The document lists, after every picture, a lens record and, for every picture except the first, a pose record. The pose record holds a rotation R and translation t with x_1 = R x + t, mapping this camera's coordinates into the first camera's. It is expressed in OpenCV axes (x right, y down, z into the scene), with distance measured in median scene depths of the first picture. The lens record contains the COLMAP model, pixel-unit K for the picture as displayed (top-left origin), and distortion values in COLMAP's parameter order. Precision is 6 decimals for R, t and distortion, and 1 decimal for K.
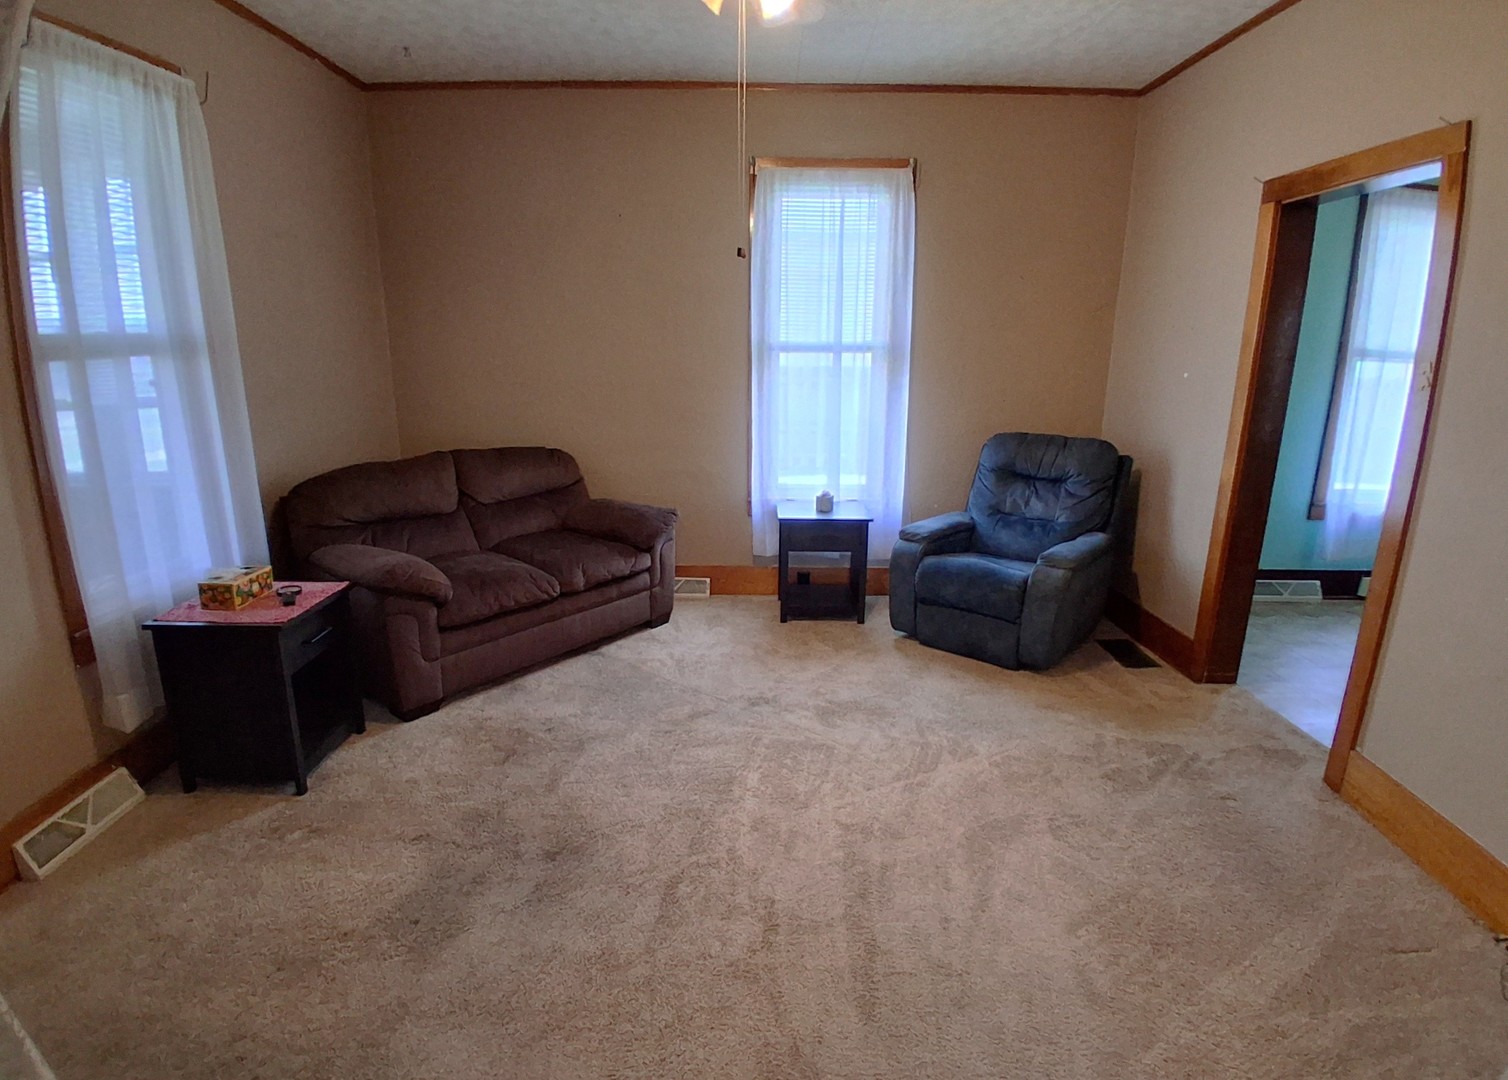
lens RADIAL K [[770.9, 0, 760.7], [0, 770.9, 552.6], [0, 0, 1]] dist [-0.023004, -0.005201]
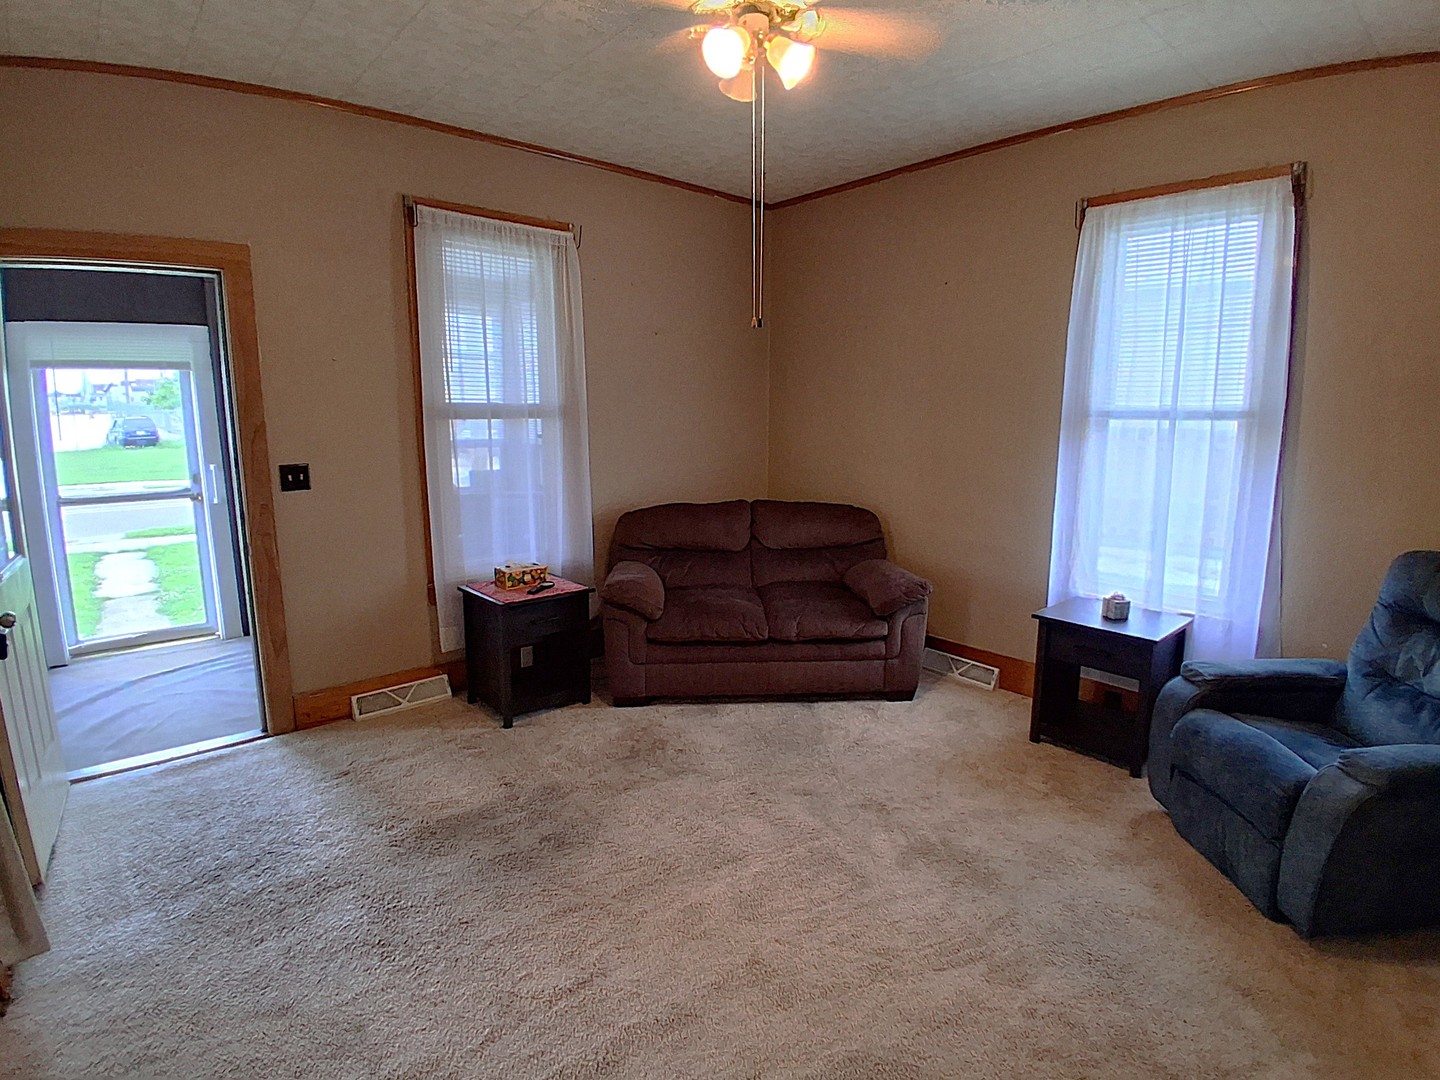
lens RADIAL K [[728.4, 0, 721.5], [0, 728.4, 536.6], [0, 0, 1]] dist [-0.021678, -0.005633]
pose [[0.663687, 0.122666, -0.737884, 0.391089], [-0.190292, 0.981695, -0.007960, -0.059936], [0.723401, 0.145696, 0.674881, 0.225259]]
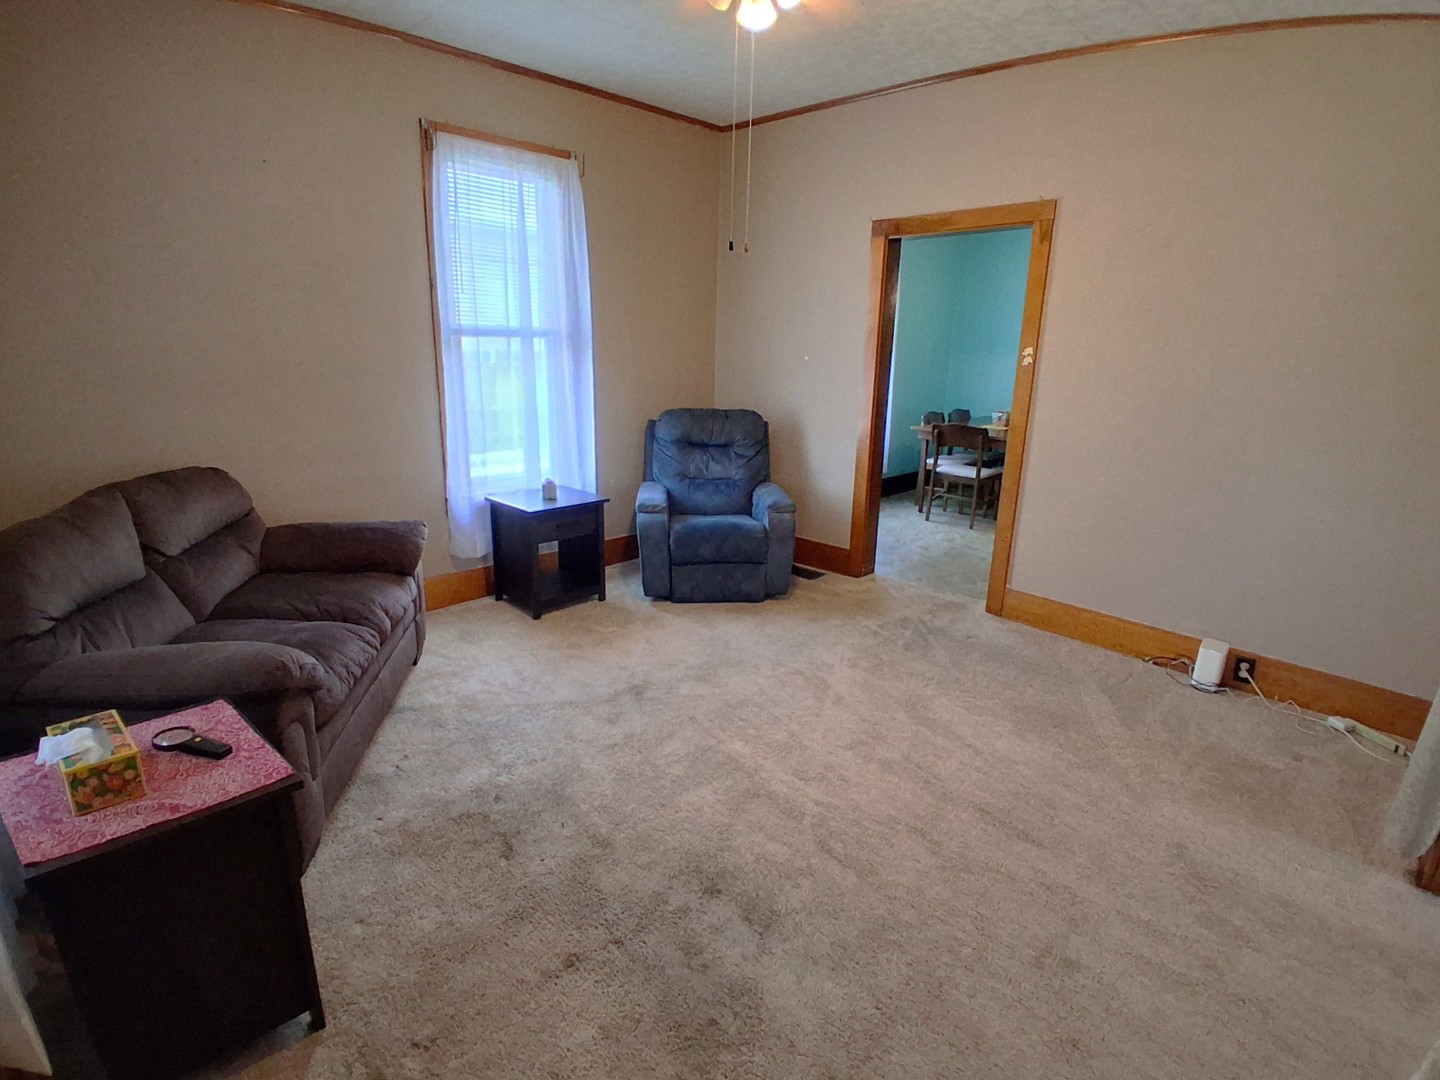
lens RADIAL K [[728.4, 0, 718.8], [0, 728.4, 531.7], [0, 0, 1]] dist [-0.021678, -0.005633]
pose [[0.695148, -0.174825, 0.697284, -0.470417], [0.168998, 0.982536, 0.077864, -0.053729], [-0.698719, 0.063712, 0.712553, 0.208444]]
